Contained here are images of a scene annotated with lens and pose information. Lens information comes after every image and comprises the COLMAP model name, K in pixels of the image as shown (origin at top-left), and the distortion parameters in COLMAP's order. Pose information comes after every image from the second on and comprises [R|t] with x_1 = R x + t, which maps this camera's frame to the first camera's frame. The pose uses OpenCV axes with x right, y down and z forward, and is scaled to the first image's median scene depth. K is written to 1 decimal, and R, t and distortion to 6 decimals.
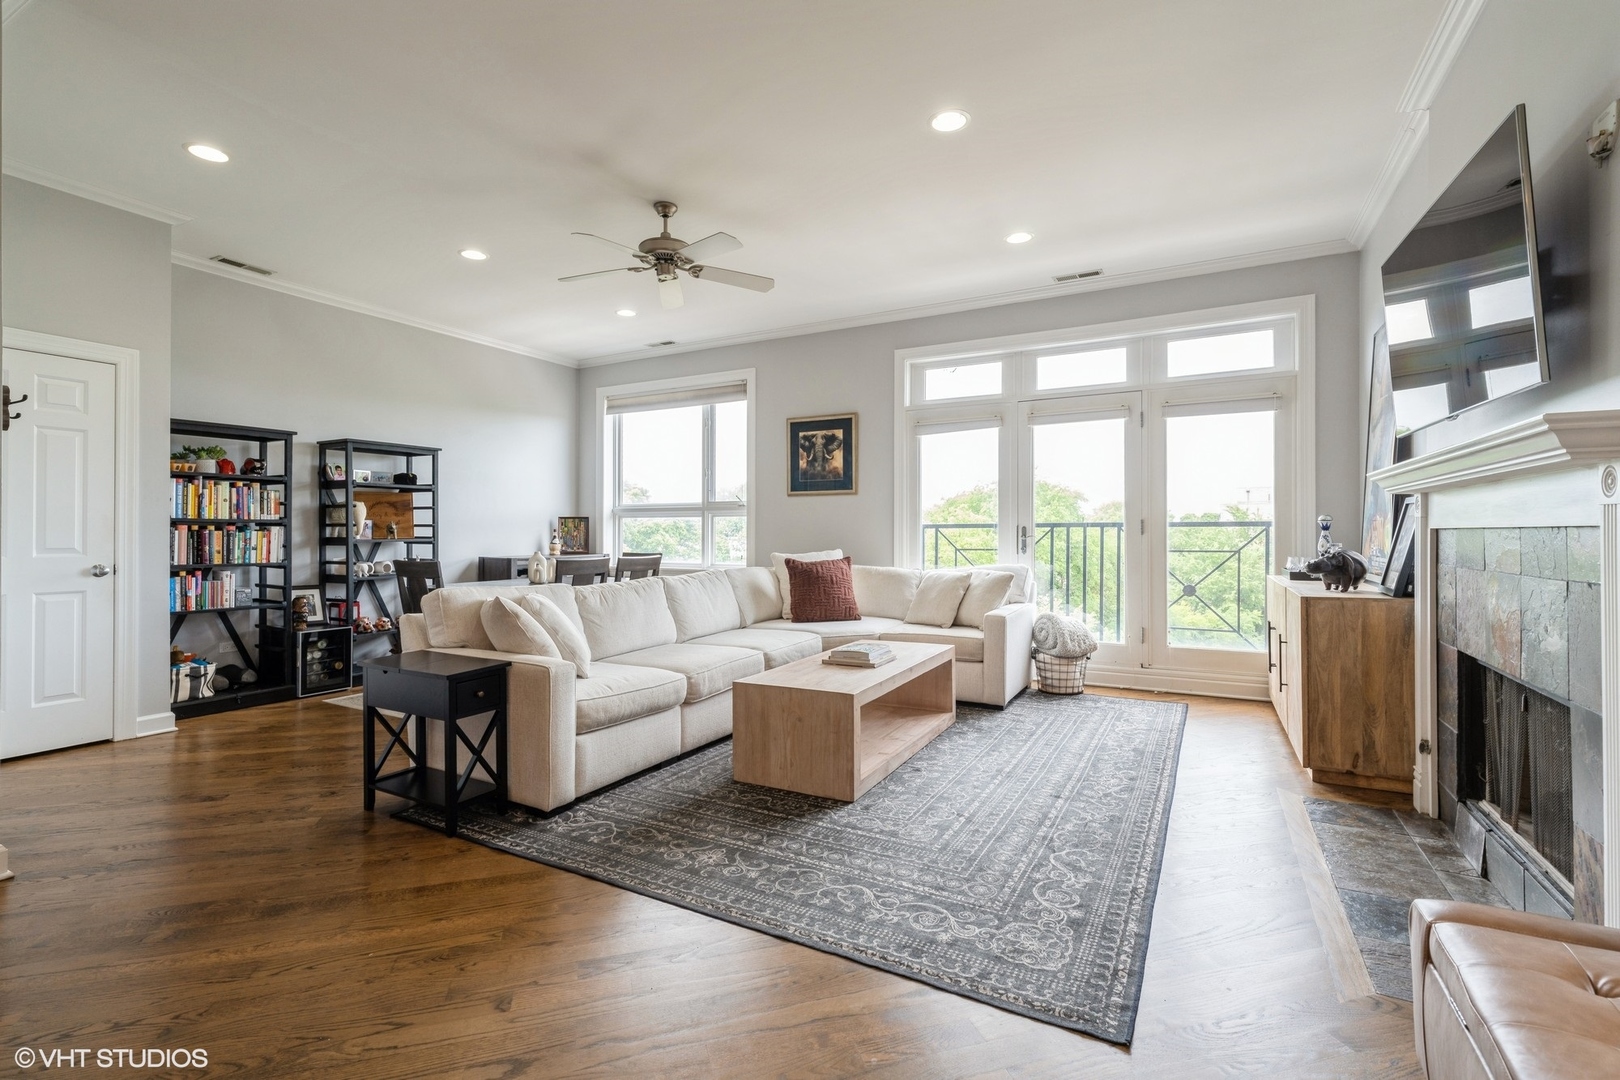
lens RADIAL K [[729.9, 0, 806.7], [0, 729.9, 528.7], [0, 0, 1]] dist [0.009585, 0.000601]
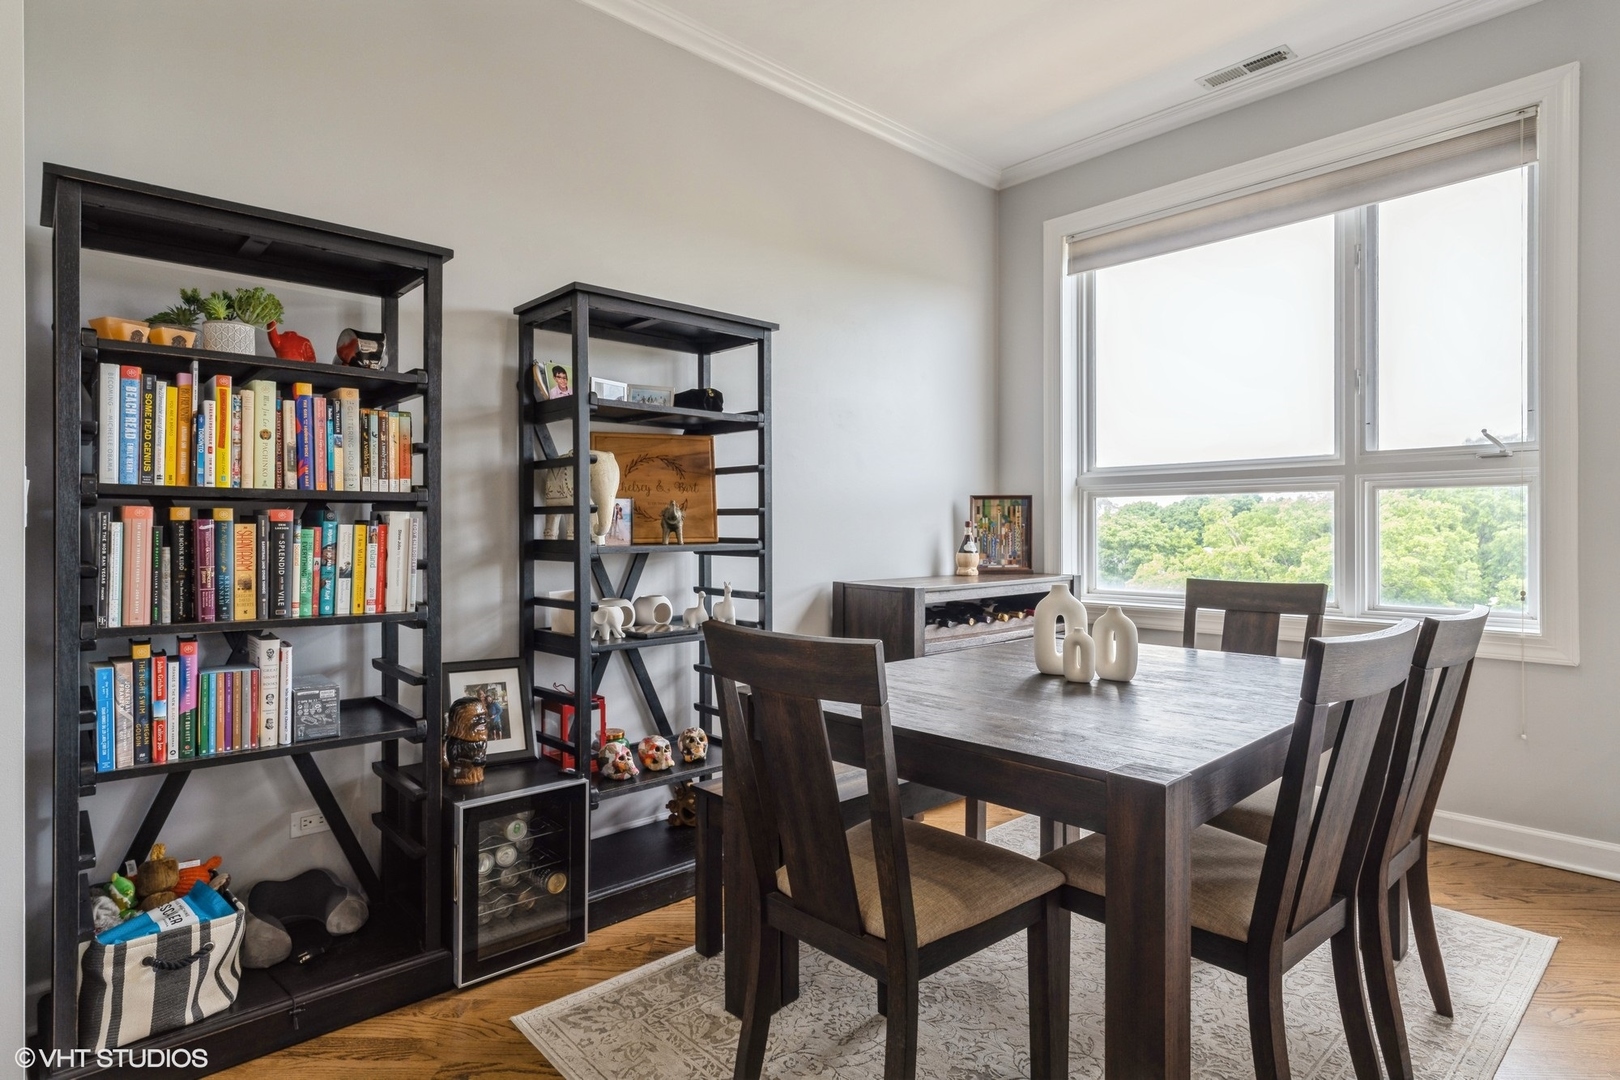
lens RADIAL K [[866.8, 0, 813.3], [0, 866.8, 528.7], [0, 0, 1]] dist [0.007901, 0.001136]
pose [[0.951495, 0.000659, -0.307663, -0.386582], [0.001086, 0.999984, 0.005501, 0.003093], [0.307662, -0.005568, 0.951480, 0.634413]]
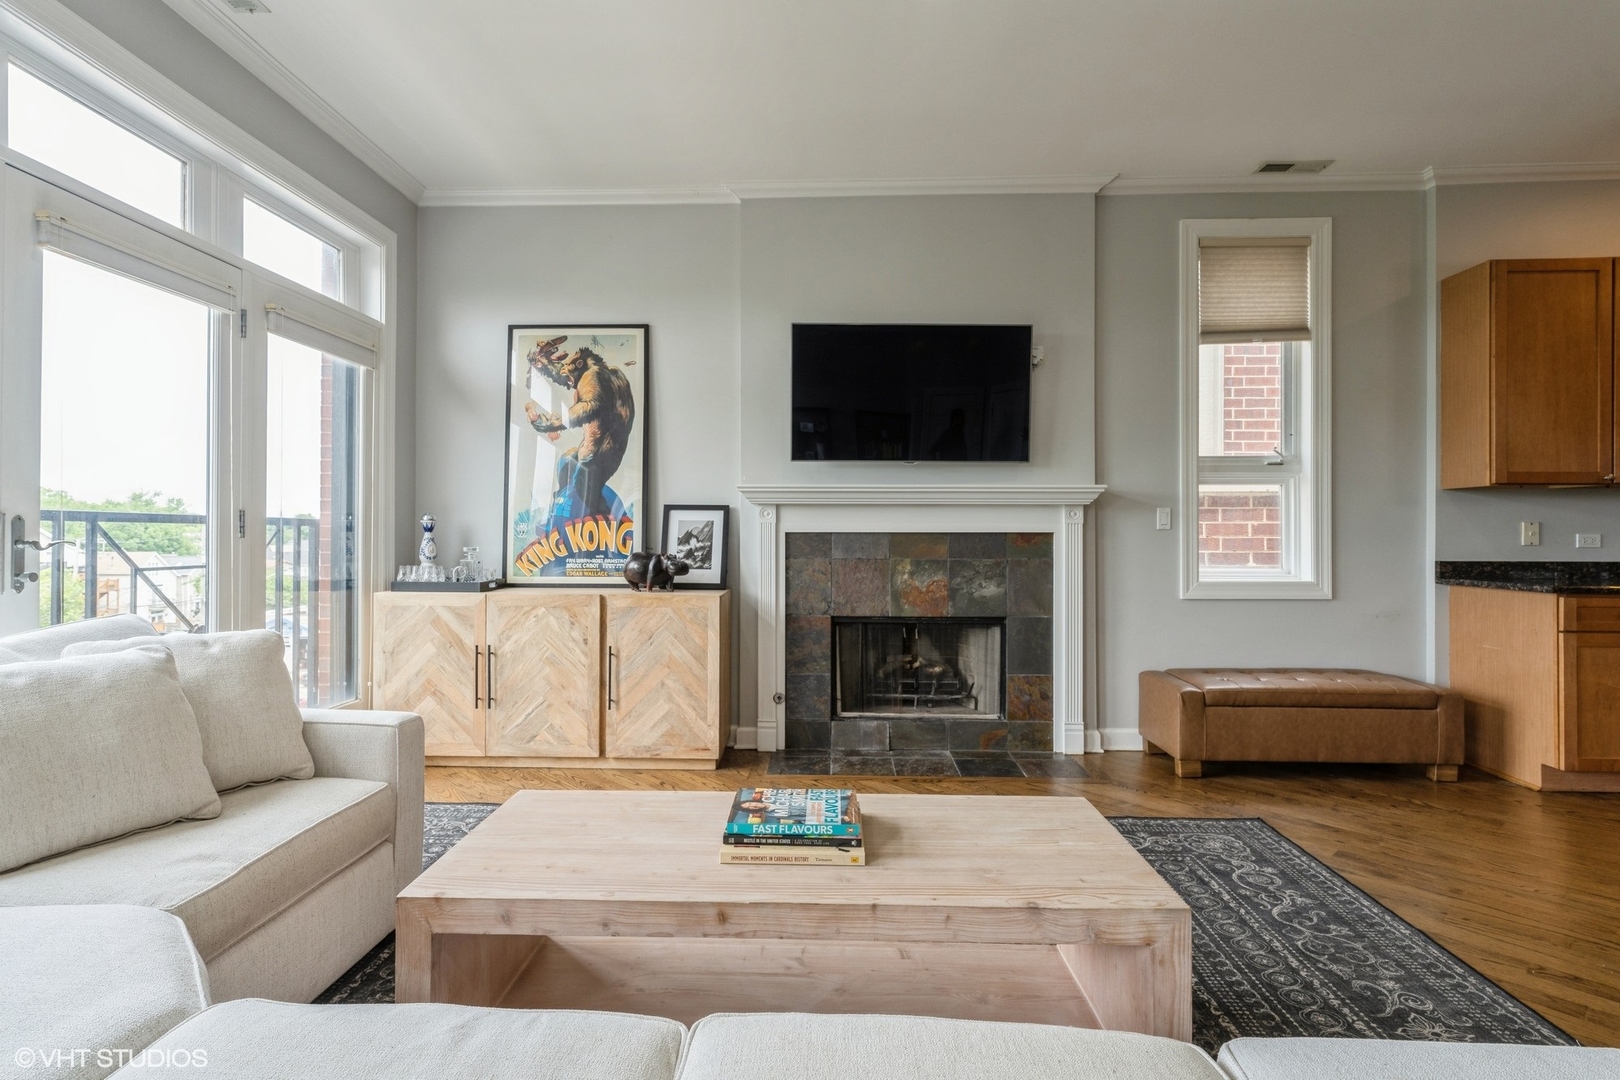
lens RADIAL K [[797.5, 0, 814.0], [0, 797.5, 532.1], [0, 0, 1]] dist [0.009556, 0.002447]
pose [[-0.453349, 0.004724, 0.891320, -0.261041], [-0.006571, 0.999941, -0.008642, 0.006874], [-0.891309, -0.009775, -0.453292, 0.910288]]
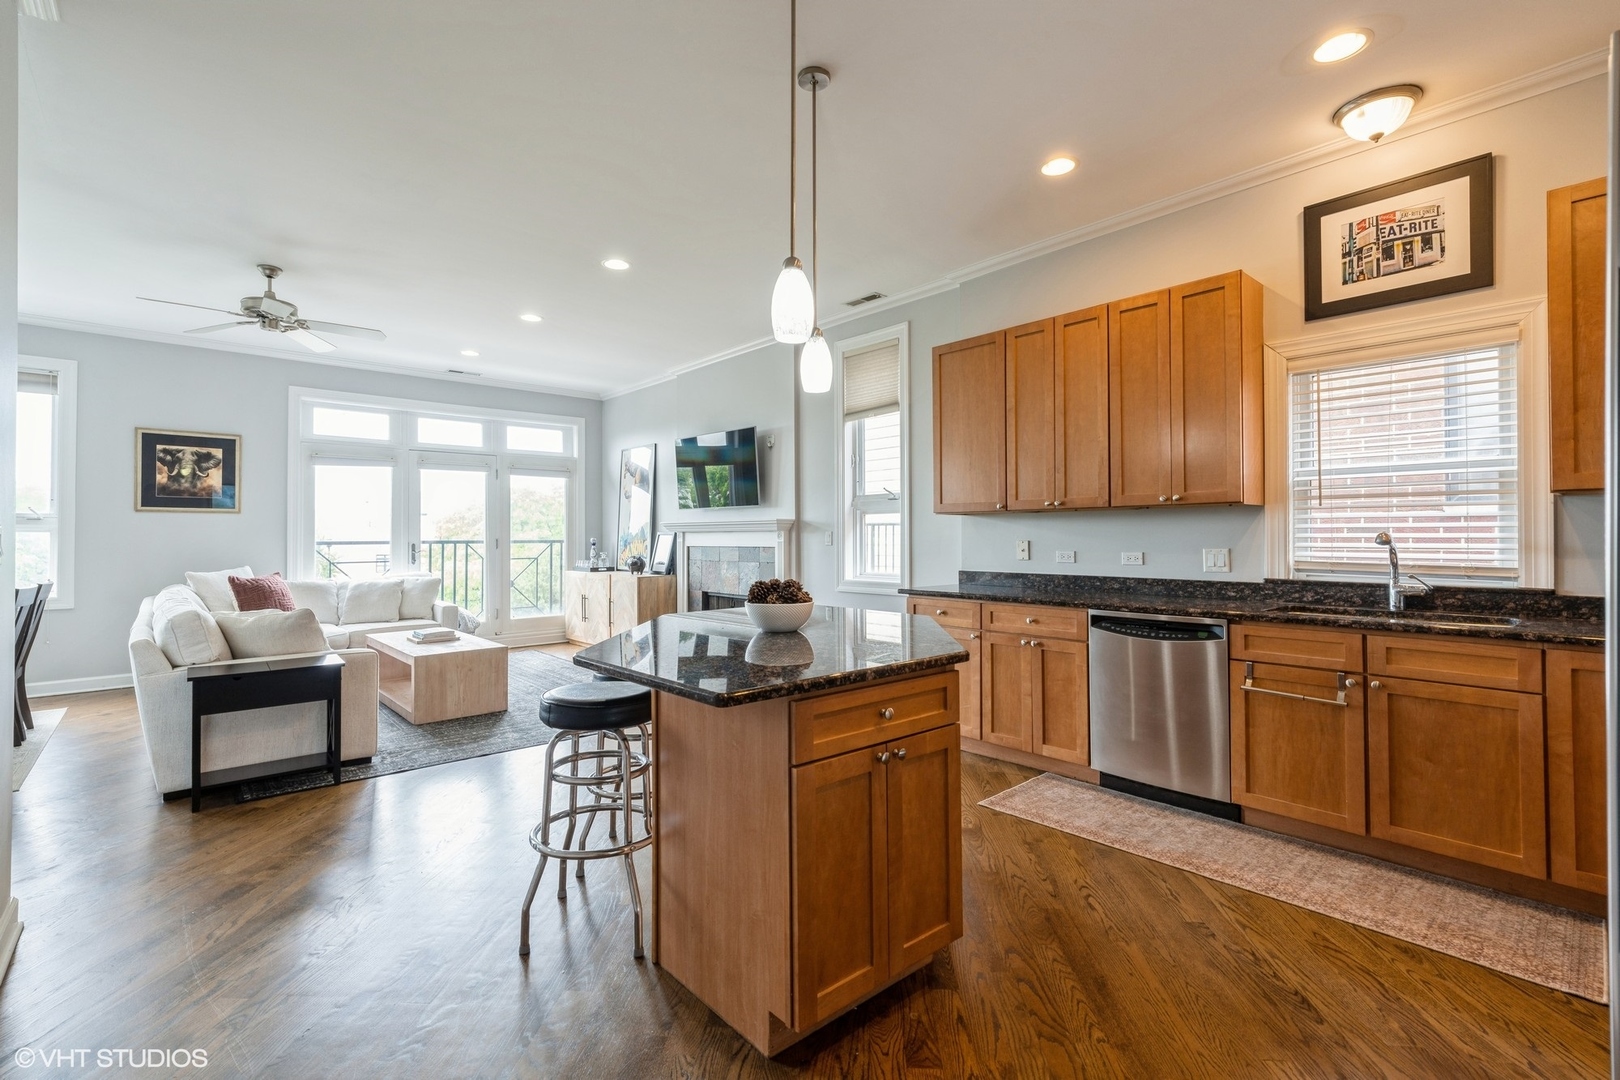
lens RADIAL K [[729.9, 0, 807.4], [0, 729.9, 525.4], [0, 0, 1]] dist [0.009585, 0.000601]
pose [[0.335924, 0.015141, 0.941767, -0.790054], [-0.002081, 0.999880, -0.015334, -0.019187], [-0.941887, 0.003191, 0.335916, -0.140590]]
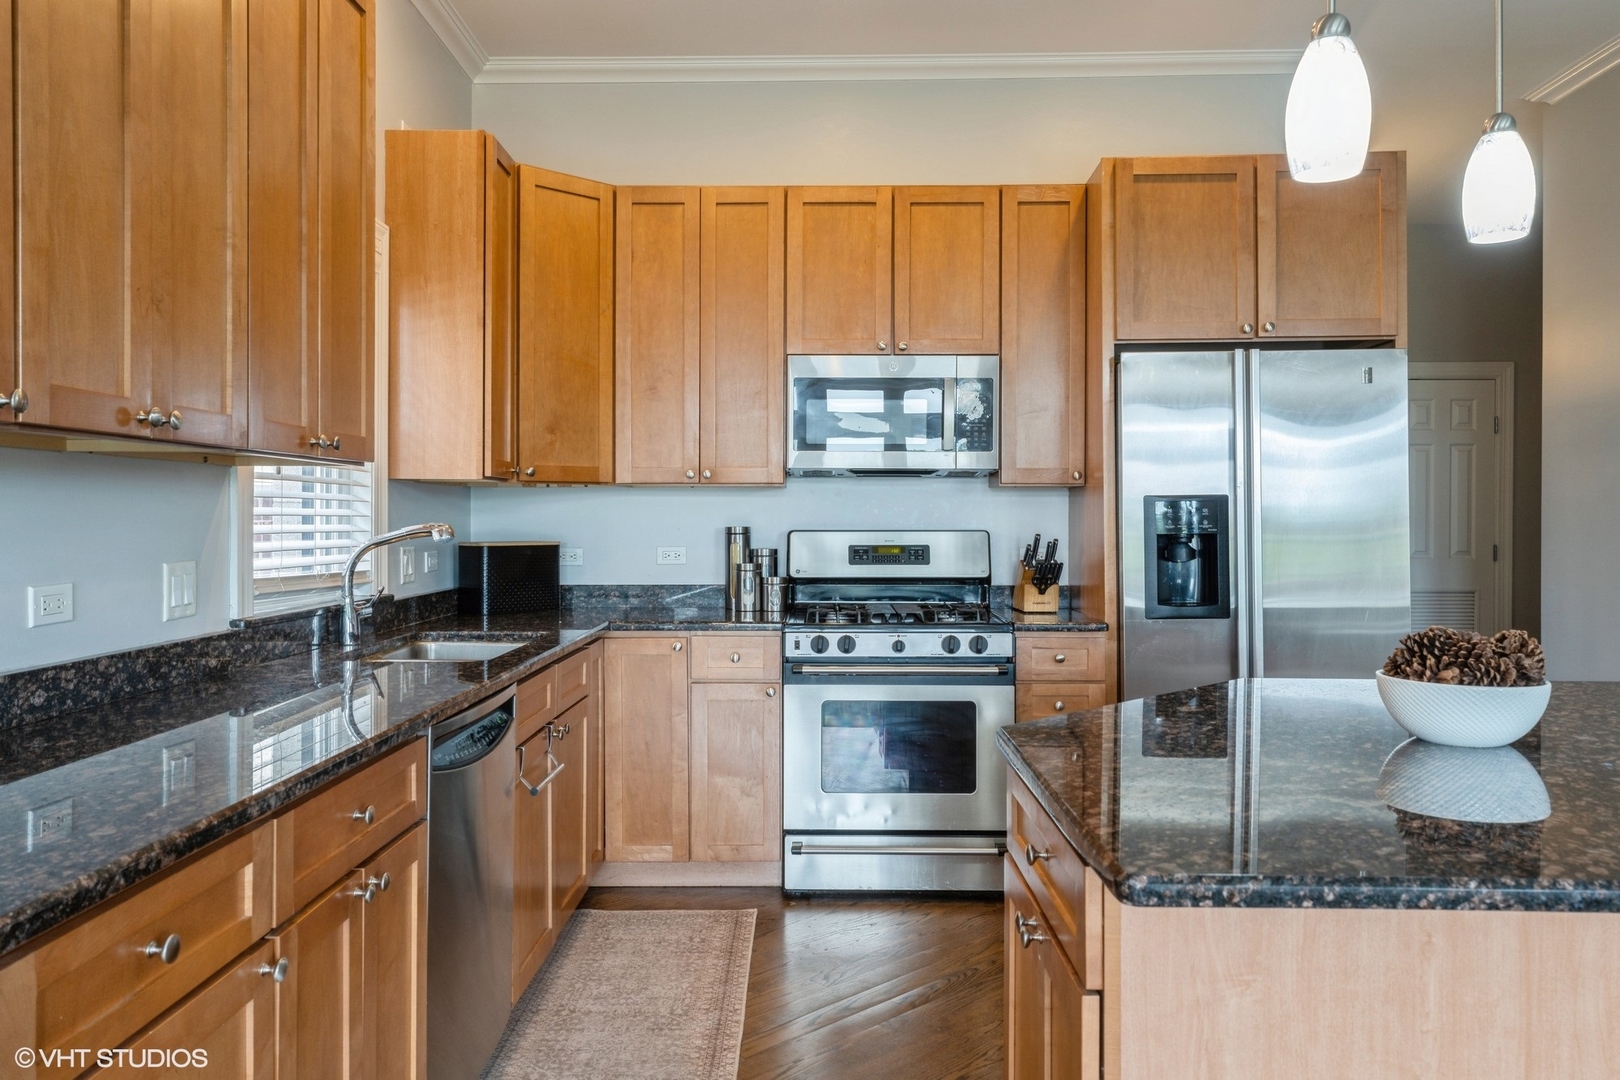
lens RADIAL K [[1209.7, 0, 802.5], [0, 1209.7, 525.7], [0, 0, 1]] dist [0.023840, 0.003613]
pose [[-0.884965, 0.005476, -0.465625, 0.032783], [0.004540, 0.999985, 0.003131, -0.023459], [0.465635, 0.000657, -0.884977, 0.284748]]
